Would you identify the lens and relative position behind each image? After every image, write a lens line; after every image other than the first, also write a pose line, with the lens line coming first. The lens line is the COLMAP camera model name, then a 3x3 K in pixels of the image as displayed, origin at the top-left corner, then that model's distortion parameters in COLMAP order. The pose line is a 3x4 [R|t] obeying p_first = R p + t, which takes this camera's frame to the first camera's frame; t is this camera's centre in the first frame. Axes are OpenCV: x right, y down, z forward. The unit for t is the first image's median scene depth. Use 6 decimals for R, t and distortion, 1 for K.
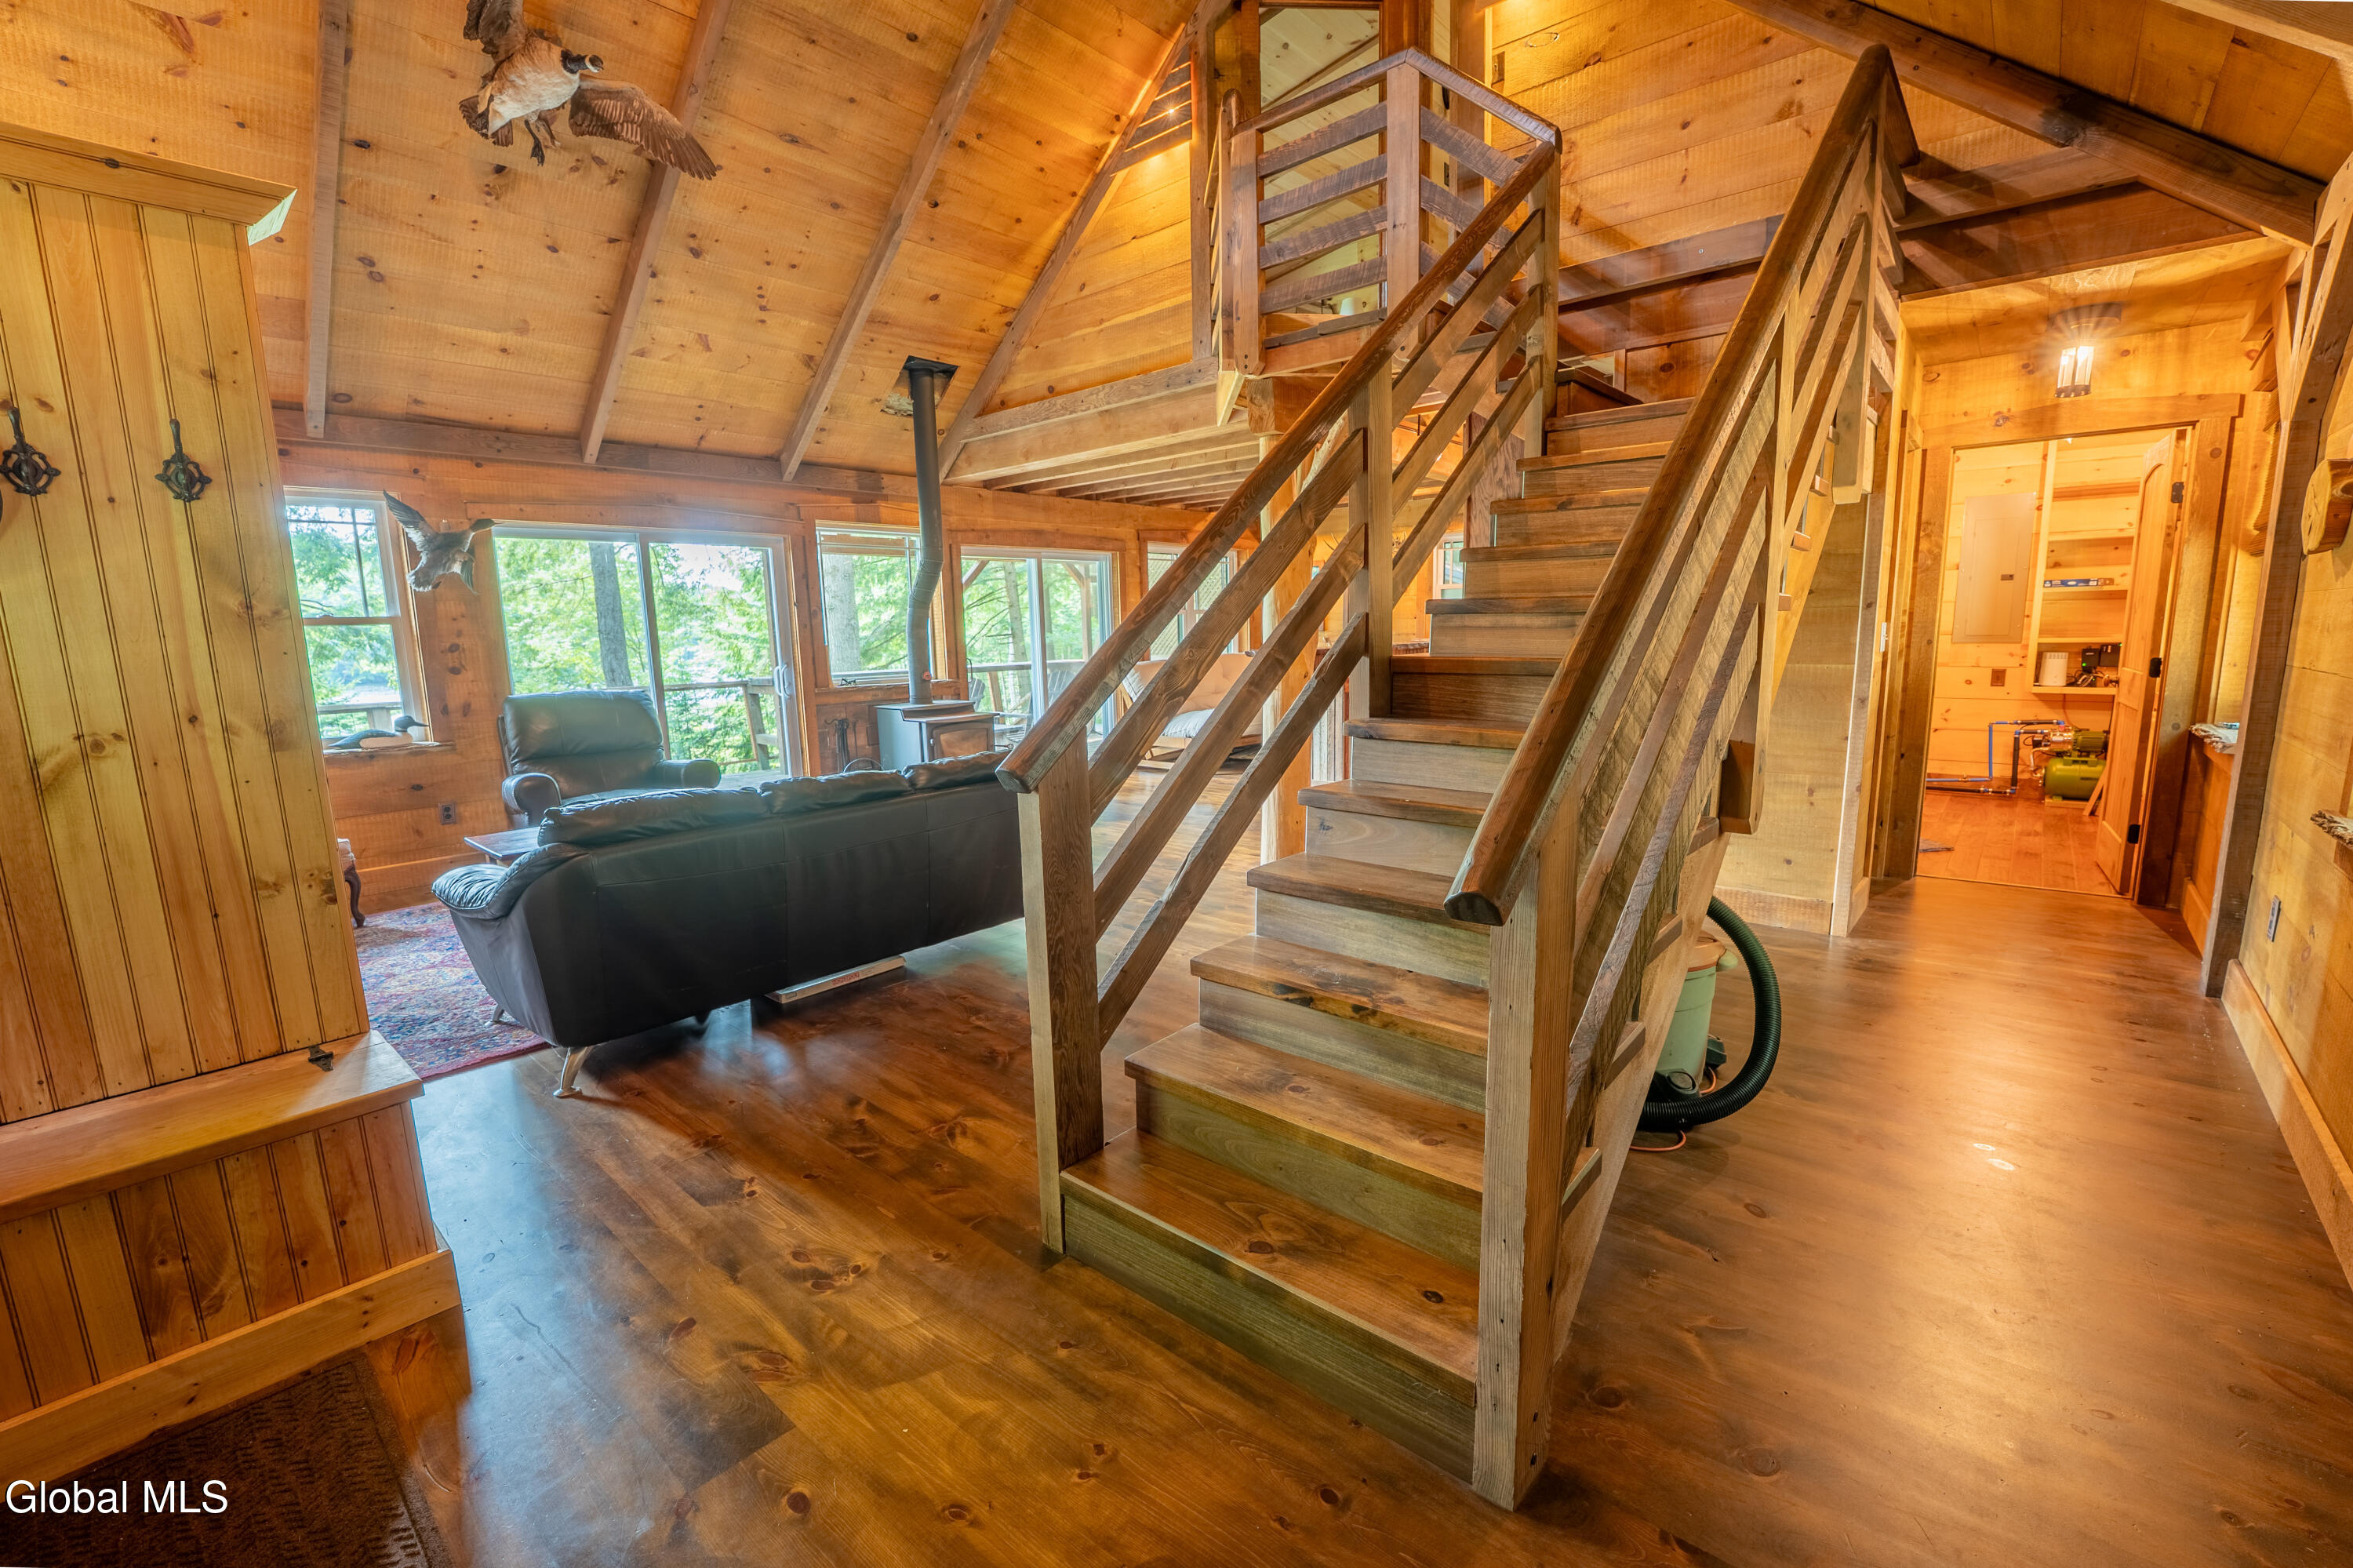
lens RADIAL K [[972.0, 0, 1168.9], [0, 972.0, 789.9], [0, 0, 1]] dist [-0.025264, 0.000092]
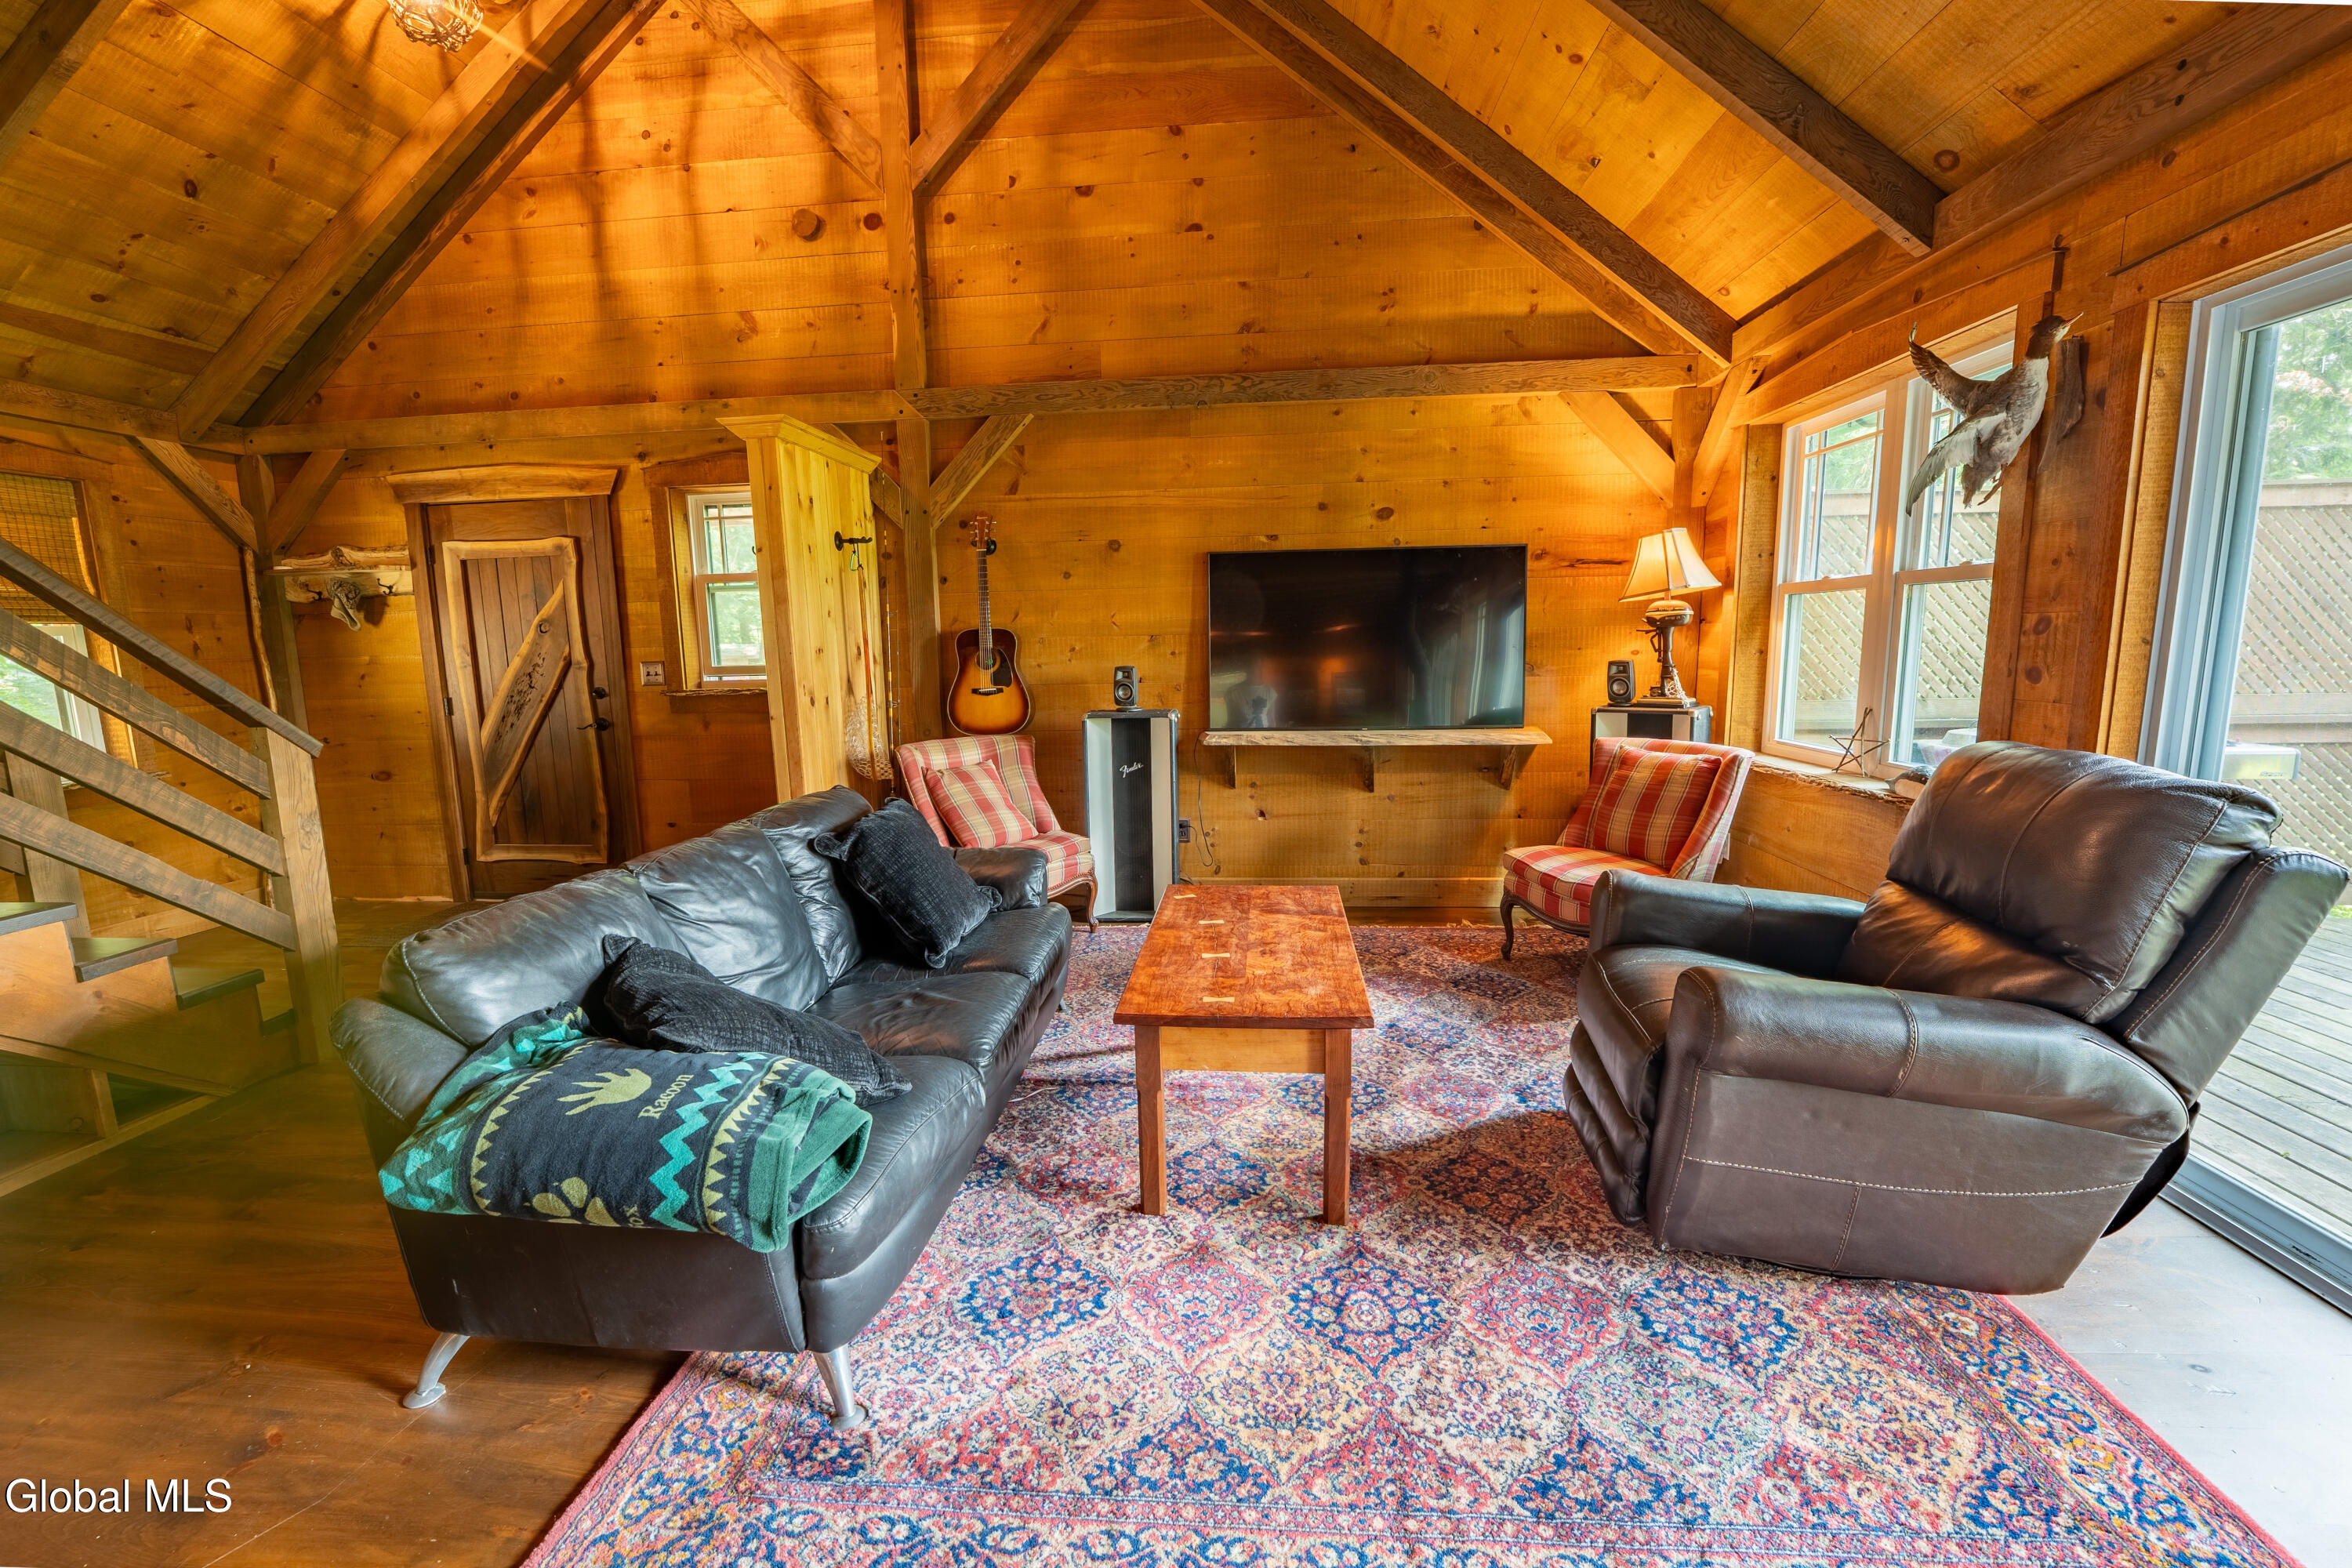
lens RADIAL K [[993.4, 0, 1168.0], [0, 993.4, 794.4], [0, 0, 1]] dist [-0.030521, 0.003715]
pose [[-0.803691, 0.131383, -0.580362, -0.116341], [-0.056727, 0.953962, 0.294514, -0.162339], [0.592337, 0.269620, -0.759238, 0.993983]]
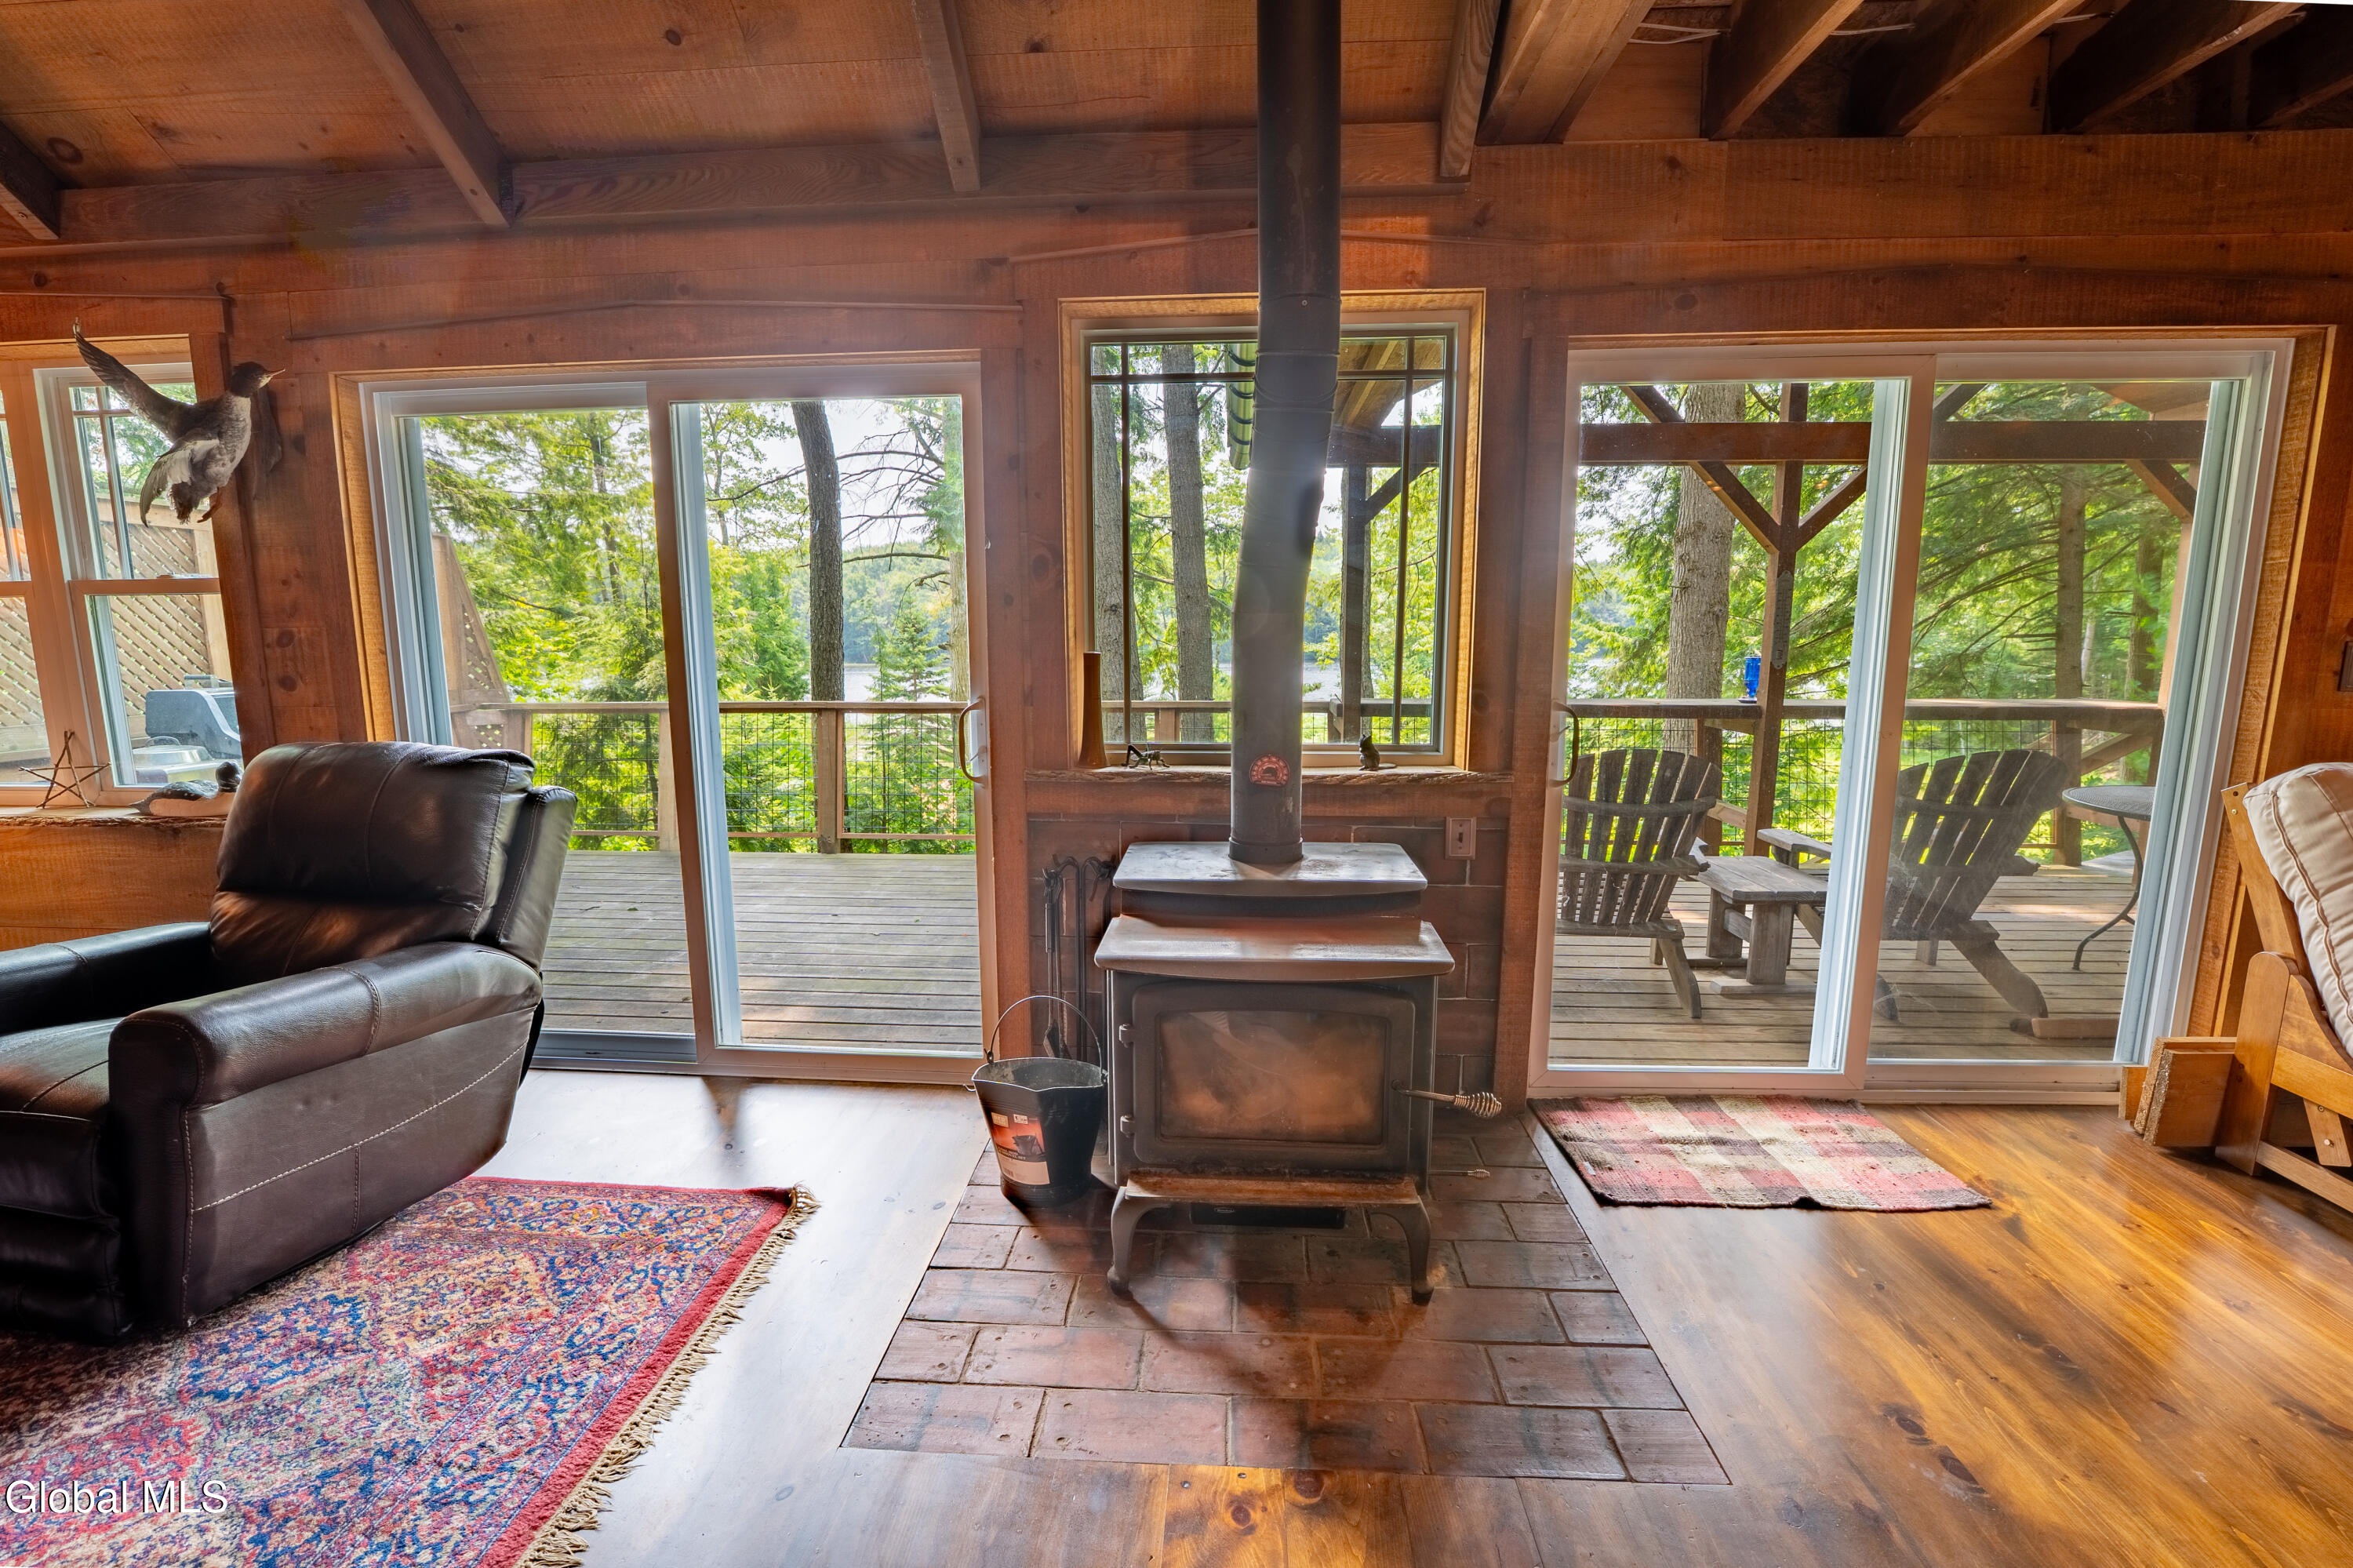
lens RADIAL K [[1011.6, 0, 1168.3], [0, 1011.6, 794.0], [0, 0, 1]] dist [-0.034193, 0.005745]
pose [[0.610624, 0.146067, -0.778333, -0.034711], [-0.139865, 0.987284, 0.075553, -0.151827], [0.779472, 0.062727, 0.623289, 0.921473]]
